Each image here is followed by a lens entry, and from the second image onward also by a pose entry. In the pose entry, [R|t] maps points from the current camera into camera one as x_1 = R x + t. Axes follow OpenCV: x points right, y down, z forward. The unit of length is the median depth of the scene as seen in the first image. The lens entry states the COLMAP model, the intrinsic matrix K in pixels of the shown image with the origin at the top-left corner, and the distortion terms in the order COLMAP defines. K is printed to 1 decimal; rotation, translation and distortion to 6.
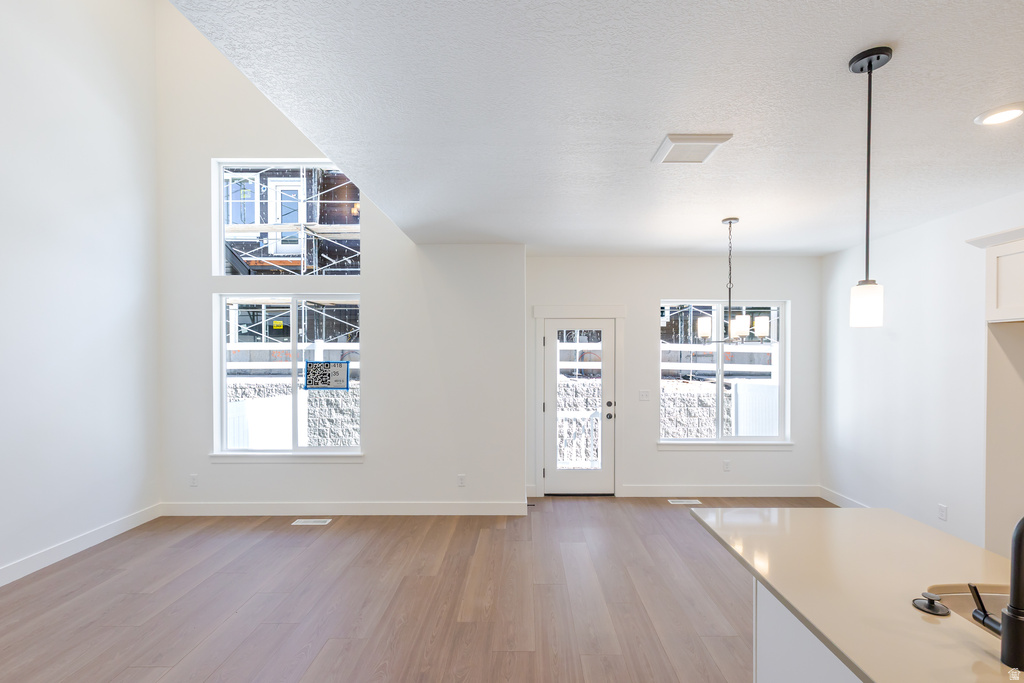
lens RADIAL K [[463.8, 0, 515.5], [0, 463.8, 359.4], [0, 0, 1]] dist [-0.000459, -0.000057]
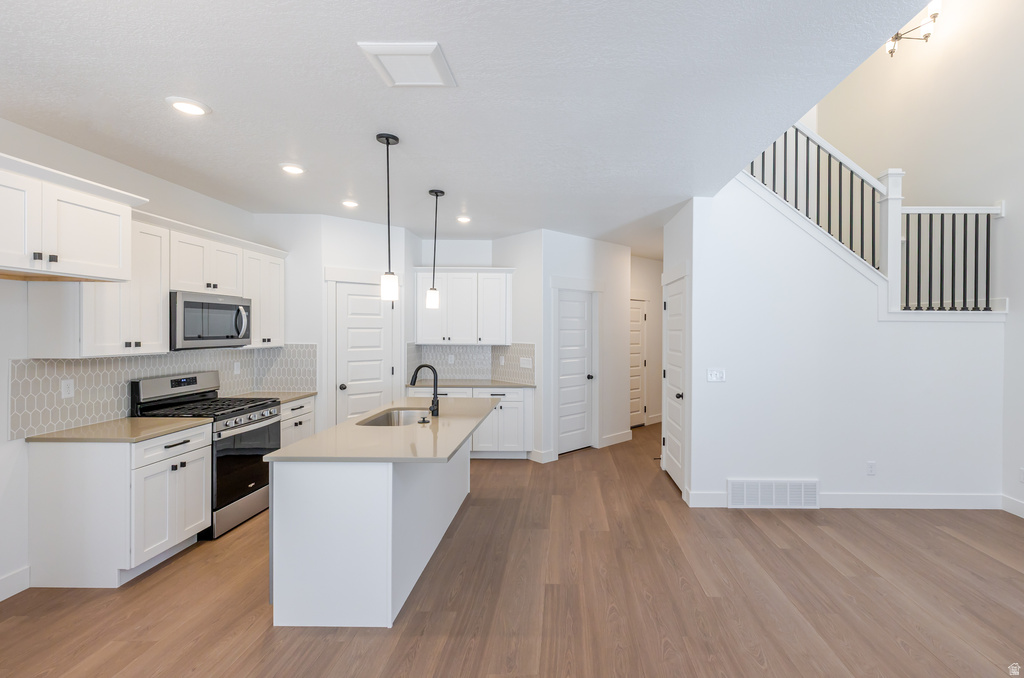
lens RADIAL K [[455.4, 0, 569.6], [0, 455.4, 330.7], [0, 0, 1]] dist [0.000684, 0.000066]
pose [[-0.999455, -0.005170, -0.032608, 0.054760], [-0.005660, 0.999872, 0.014954, 0.004459], [0.032527, 0.015130, -0.999356, 0.876924]]
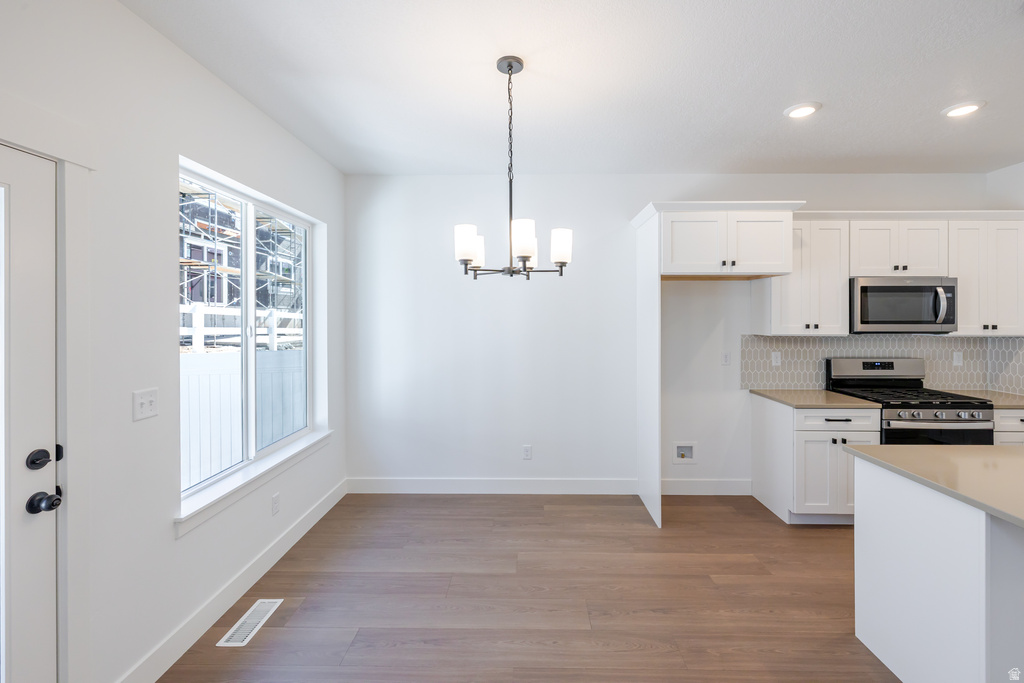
lens RADIAL K [[448.4, 0, 518.5], [0, 448.4, 317.2], [0, 0, 1]] dist [0.000994, 0.000255]
pose [[-0.007034, -0.001338, 0.999974, -0.072552], [0.012371, 0.999922, 0.001425, 0.013467], [-0.999899, 0.012381, -0.007017, 0.723359]]
